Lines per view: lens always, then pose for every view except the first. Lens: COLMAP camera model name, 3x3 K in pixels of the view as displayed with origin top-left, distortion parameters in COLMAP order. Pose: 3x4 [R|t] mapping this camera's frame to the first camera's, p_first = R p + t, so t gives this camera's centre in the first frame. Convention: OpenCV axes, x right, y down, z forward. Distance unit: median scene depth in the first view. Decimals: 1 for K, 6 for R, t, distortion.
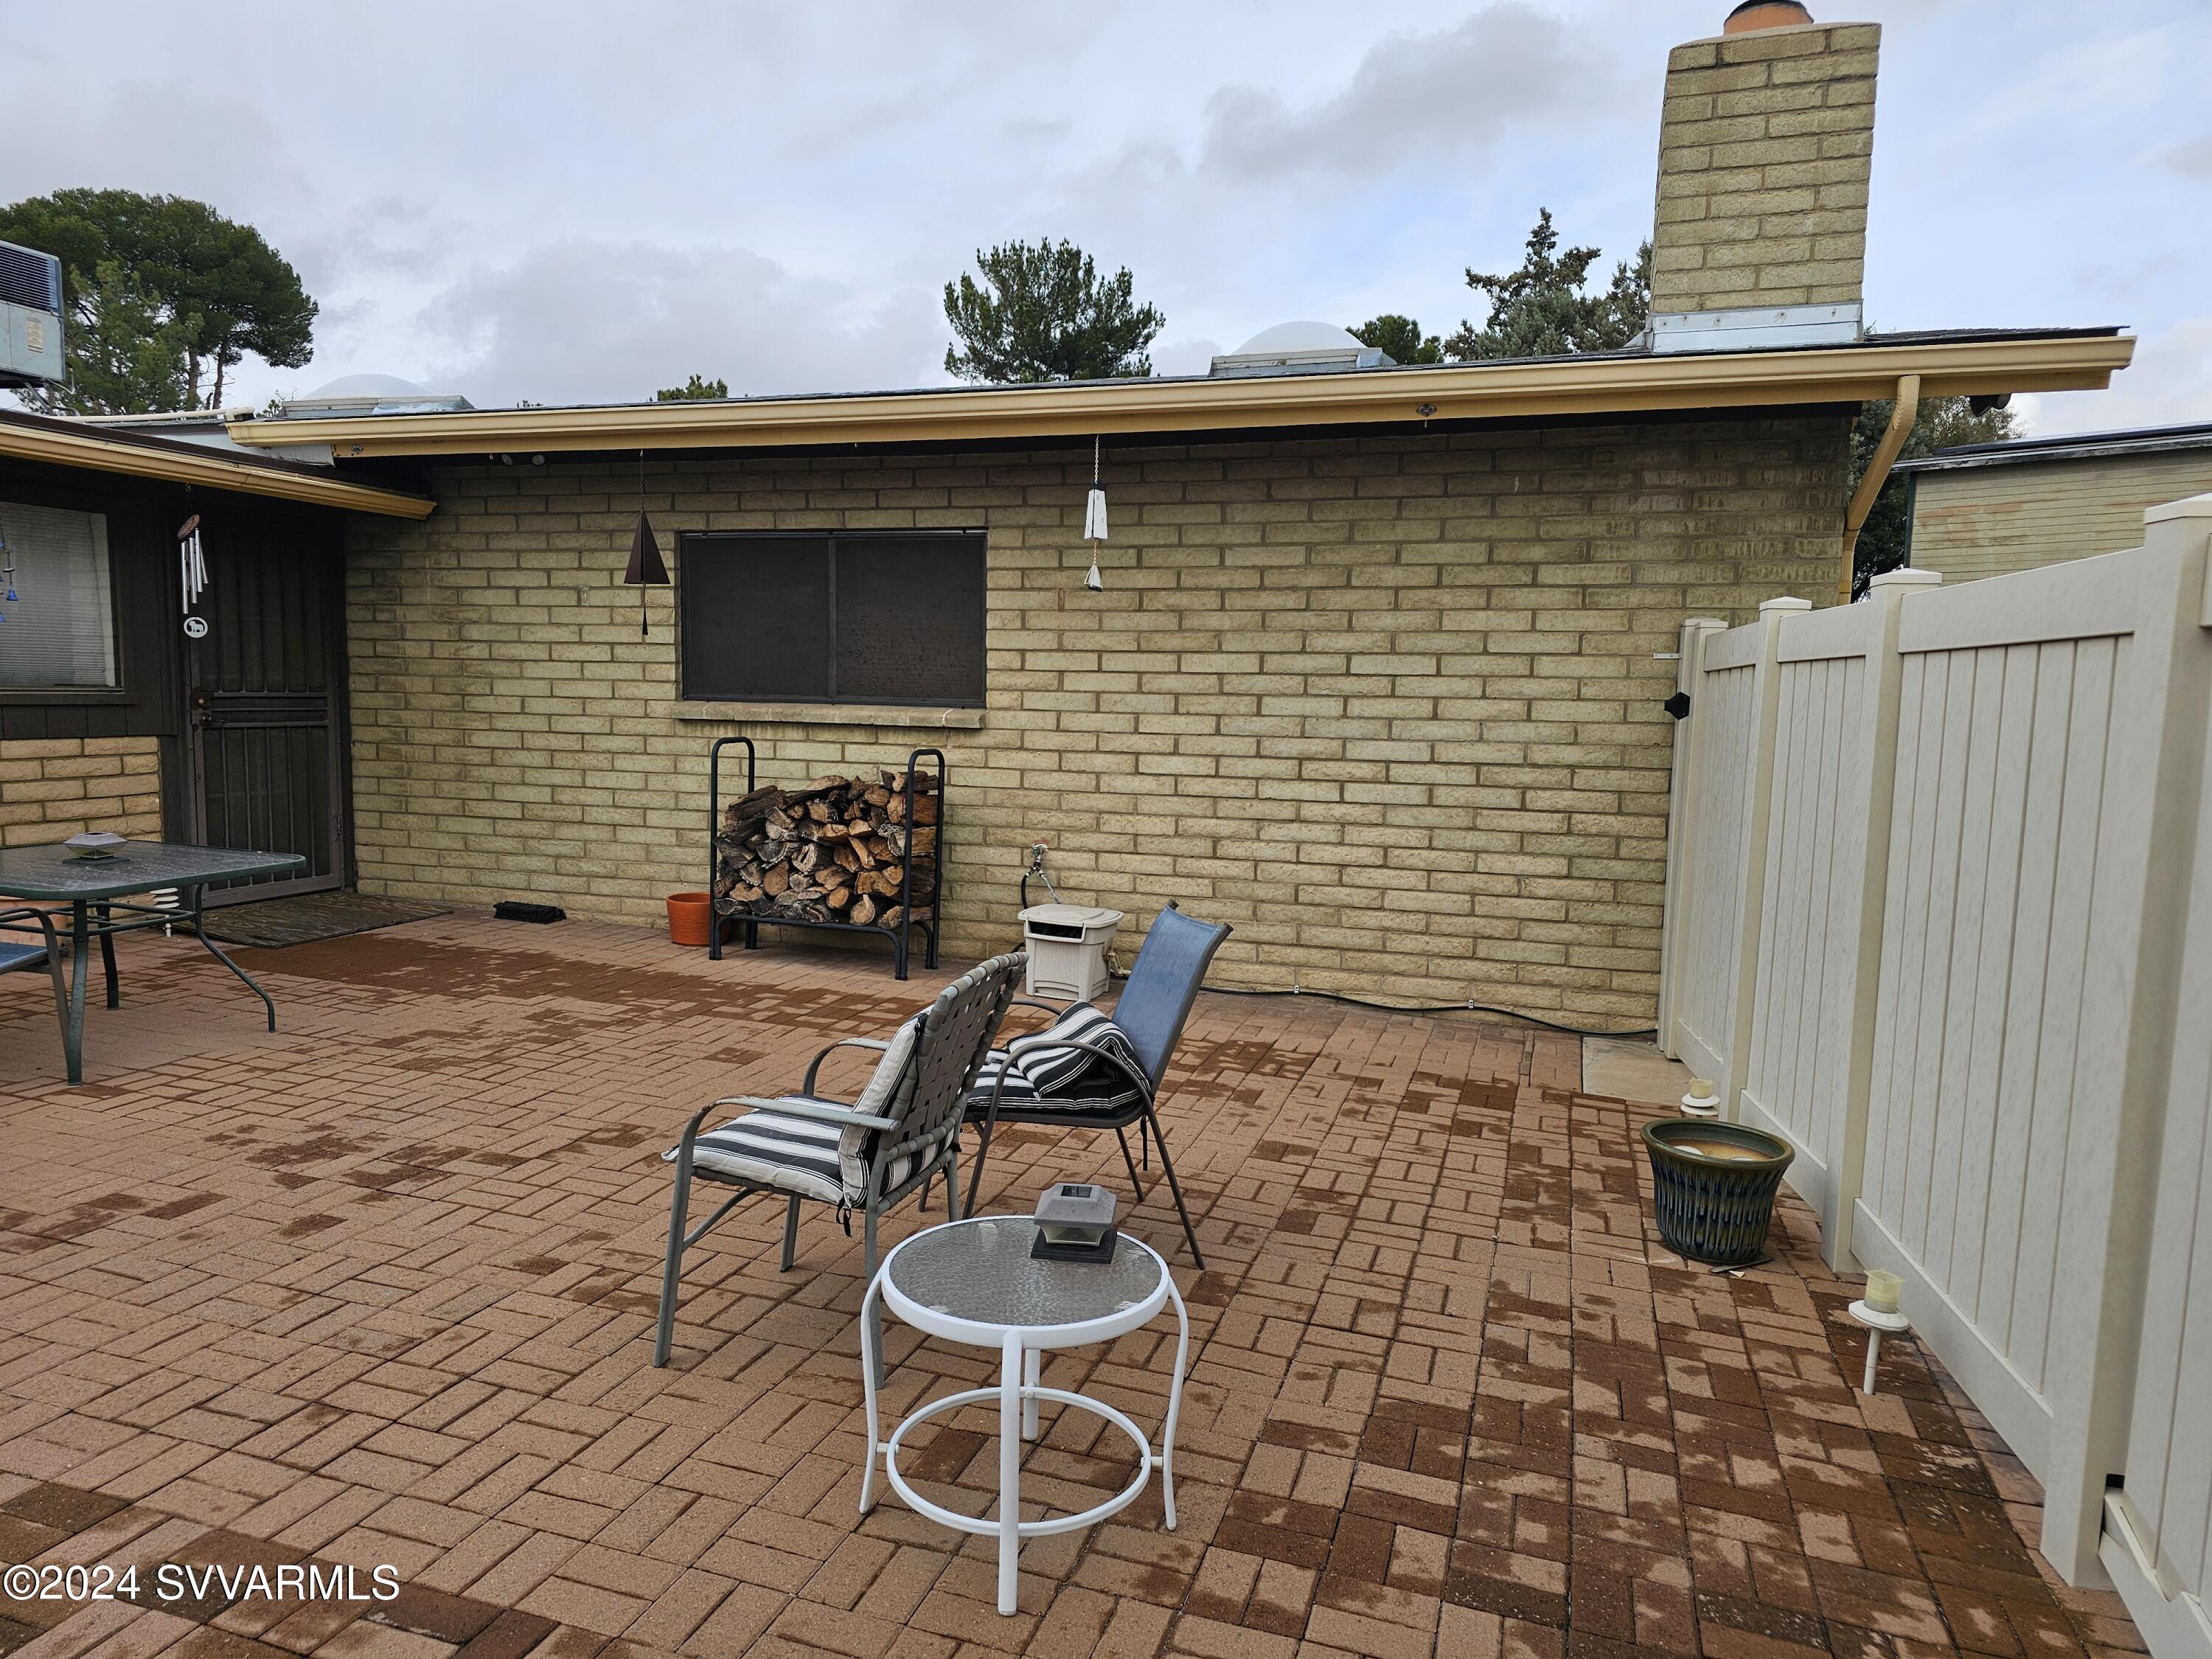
lens RADIAL K [[1526.9, 0, 1101.8], [0, 1526.9, 829.1], [0, 0, 1]] dist [0.037061, -0.024515]
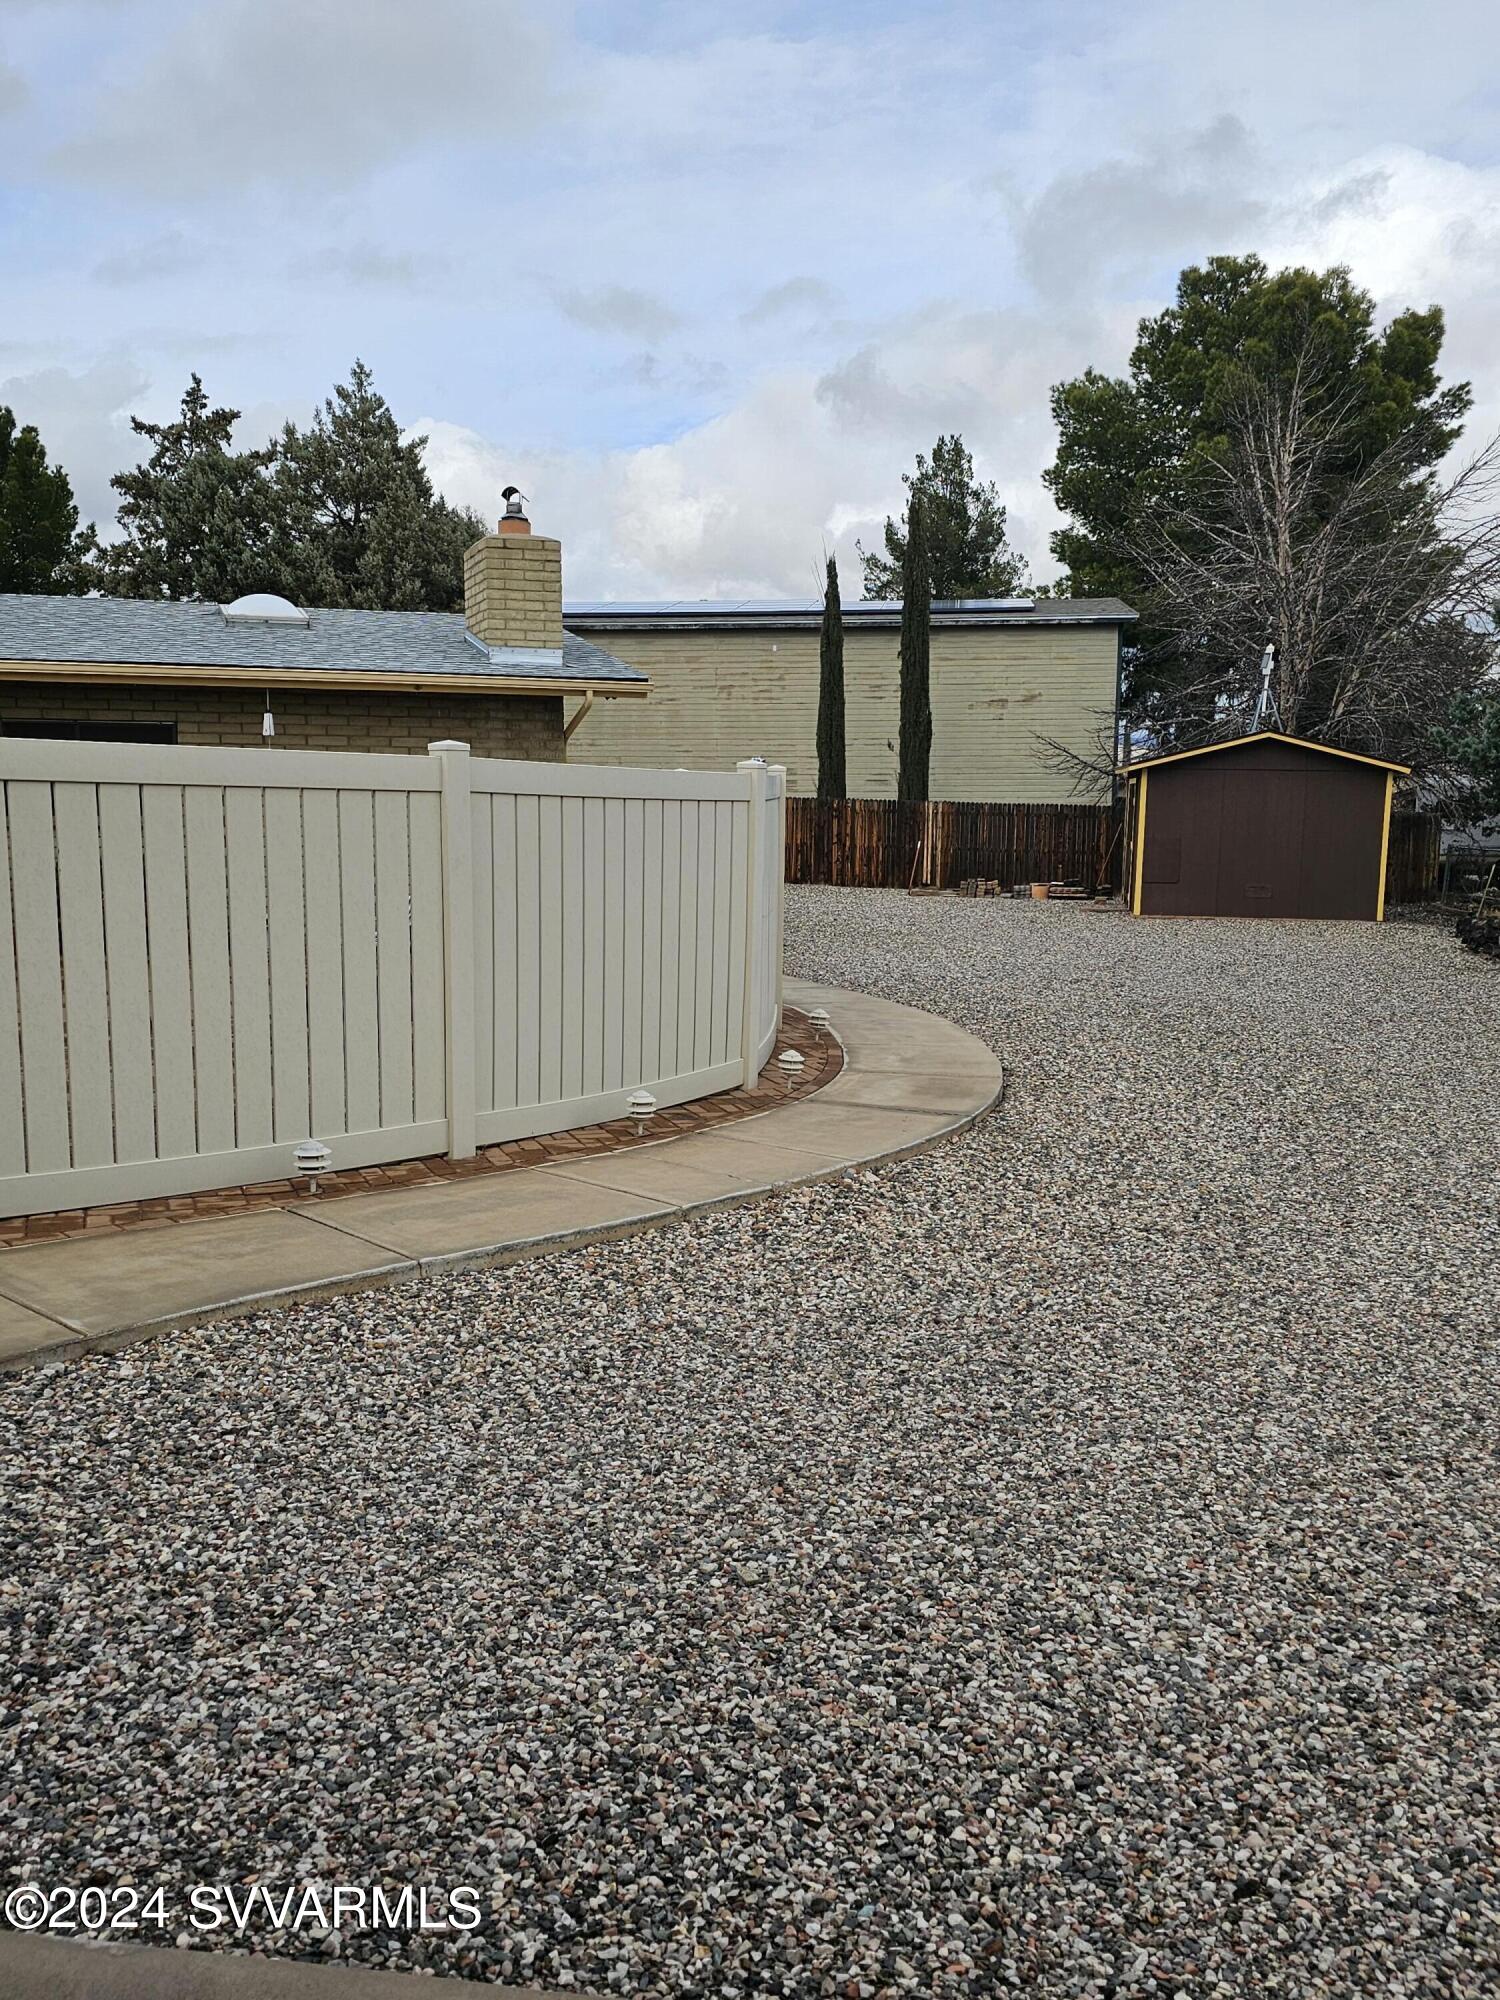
lens RADIAL K [[1380.6, 0, 750.0], [0, 1380.6, 1000.0], [0, 0, 1]] dist [0.037061, -0.024515]
pose [[0.782889, -0.105457, 0.613159, -0.092802], [0.064084, 0.993957, 0.089127, 0.006953], [-0.618852, -0.030483, 0.784916, -0.128468]]
